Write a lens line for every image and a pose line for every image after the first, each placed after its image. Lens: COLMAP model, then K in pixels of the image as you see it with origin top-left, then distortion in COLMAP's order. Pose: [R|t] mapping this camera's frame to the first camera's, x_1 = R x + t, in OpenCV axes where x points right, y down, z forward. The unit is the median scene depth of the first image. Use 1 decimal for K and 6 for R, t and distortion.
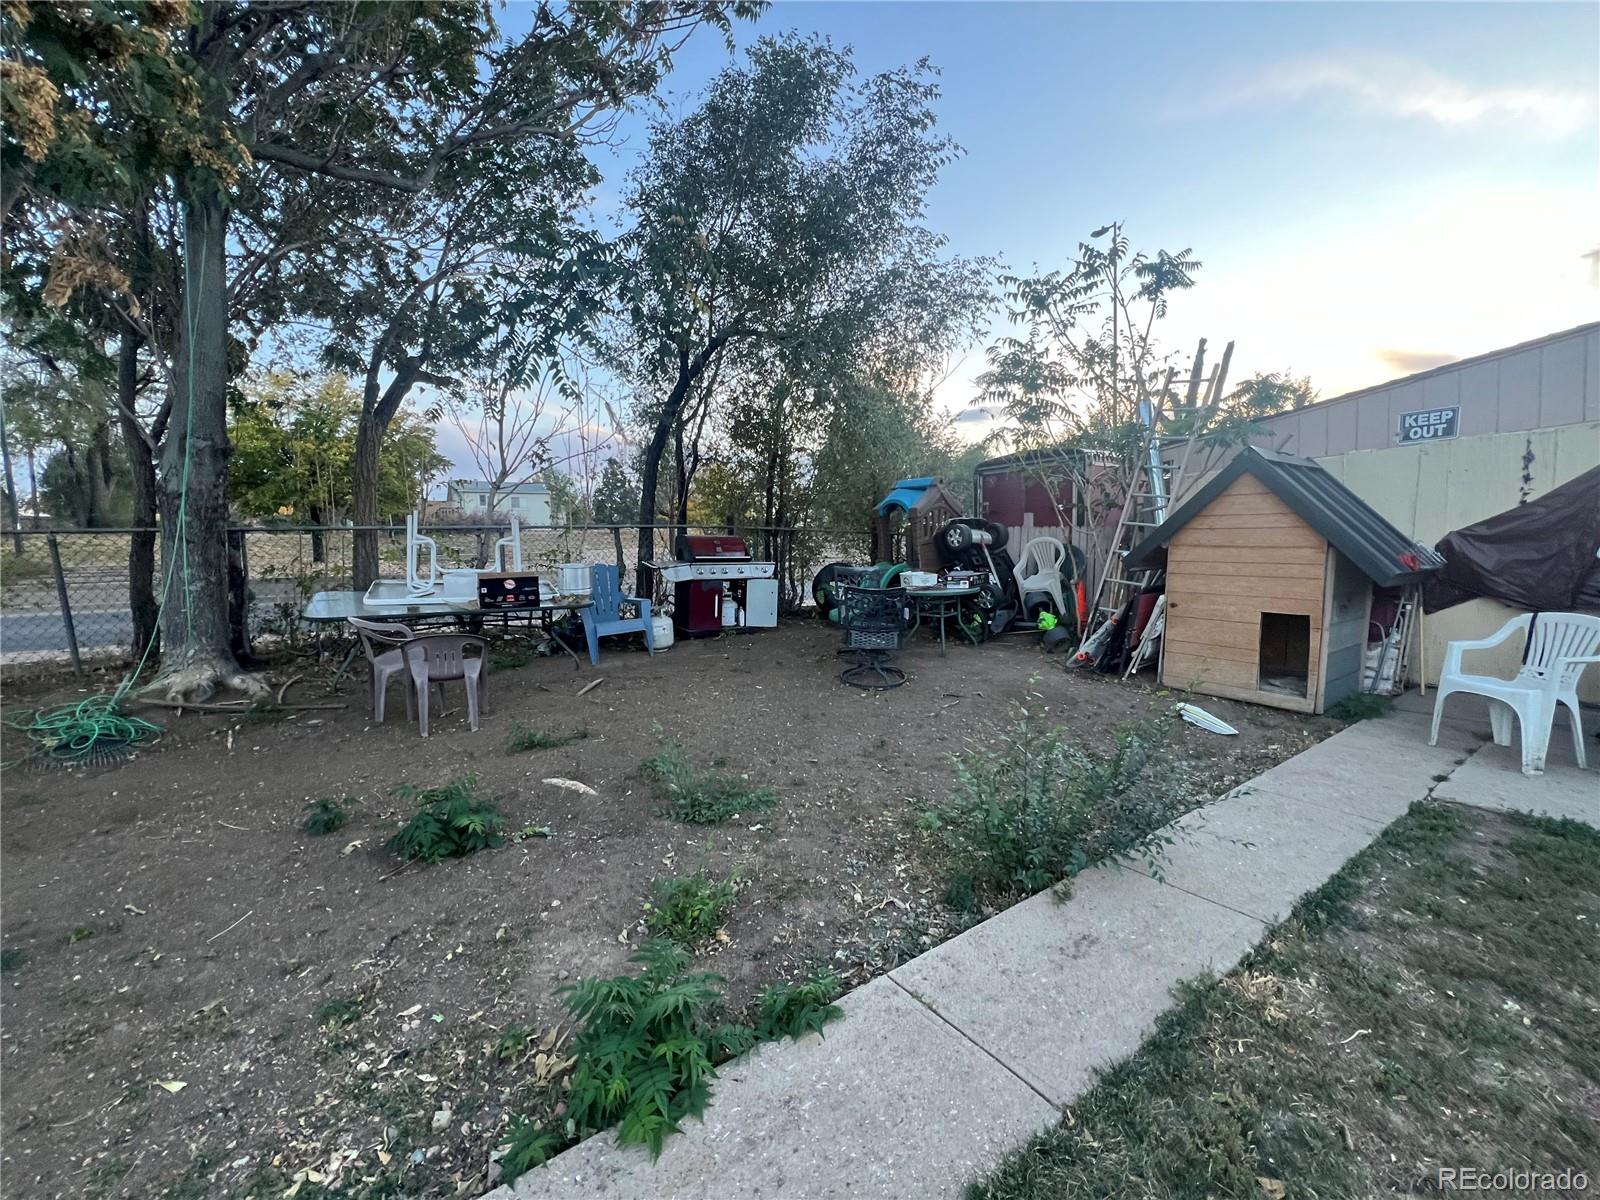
lens RADIAL K [[634.6, 0, 797.8], [0, 634.6, 598.6], [0, 0, 1]] dist [0.001968, 0.000109]
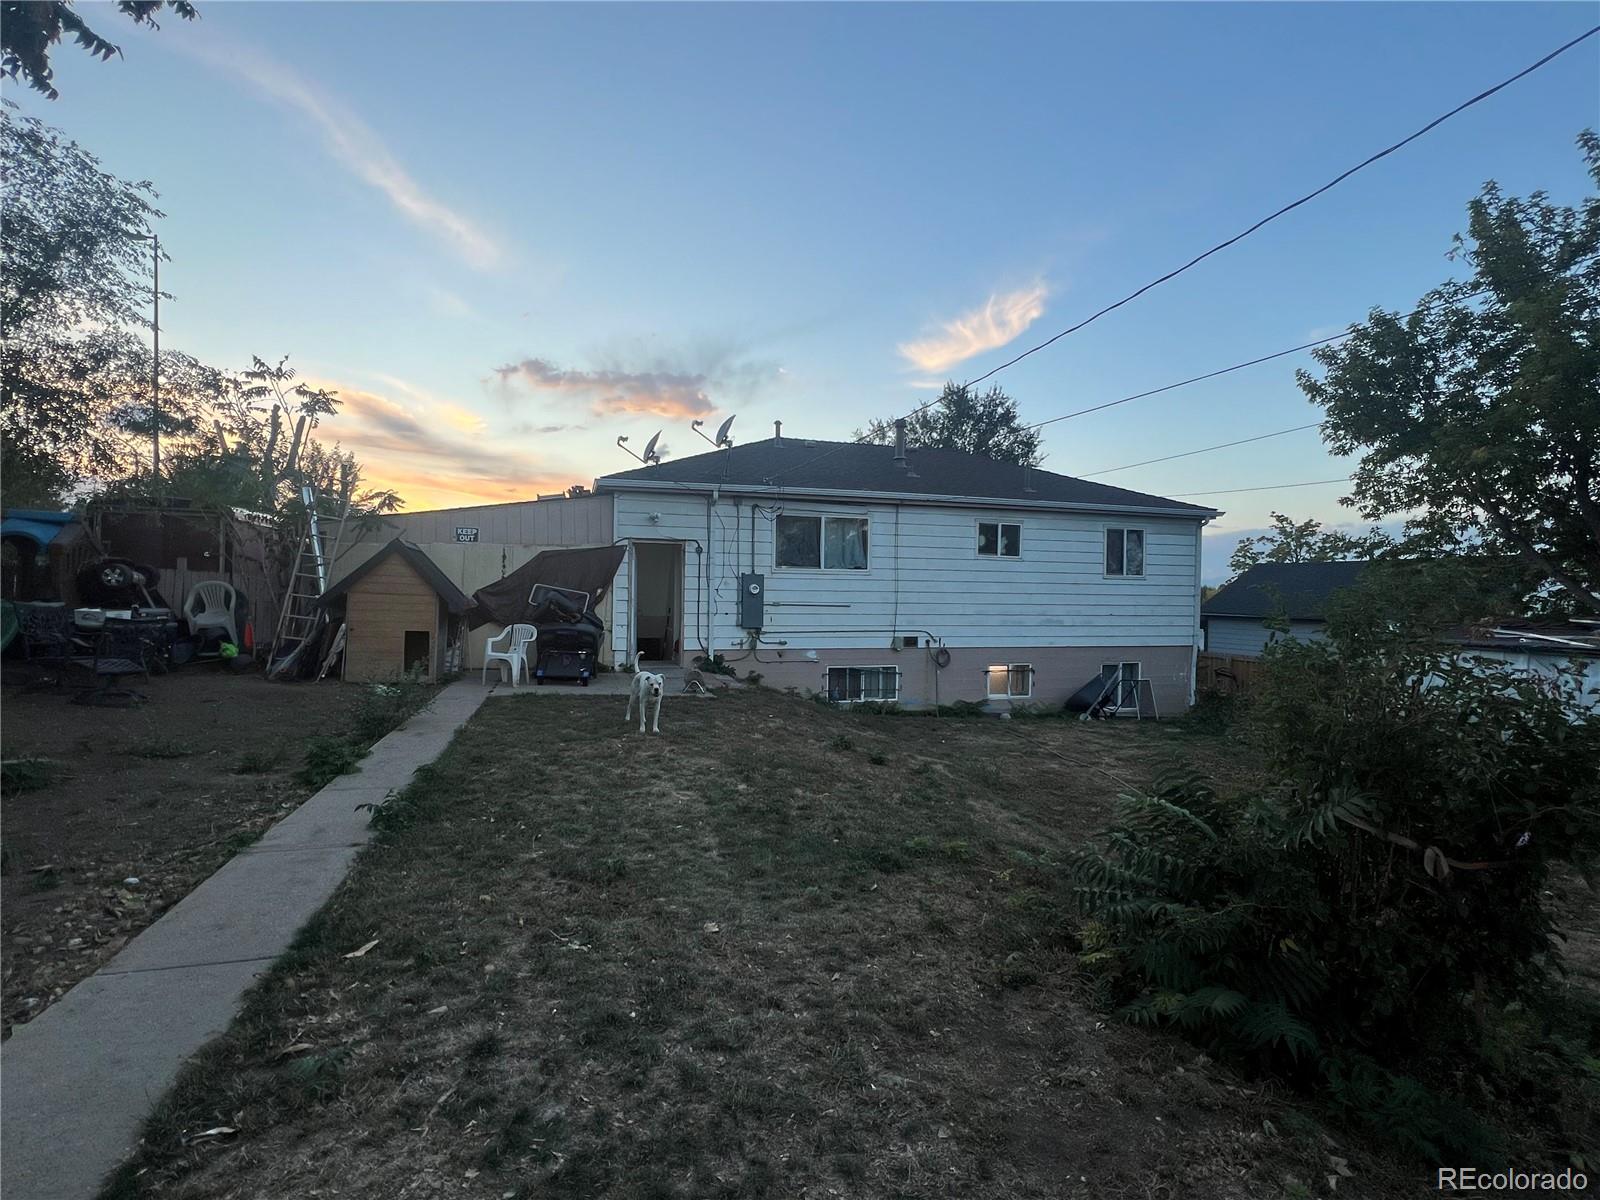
lens RADIAL K [[756.8, 0, 799.5], [0, 756.8, 602.8], [0, 0, 1]] dist [0.002572, 0.000166]
pose [[0.306890, 0.017435, 0.951585, -0.771424], [0.049452, 0.998190, -0.034237, 0.056941], [-0.950459, 0.057565, 0.305472, -0.570187]]
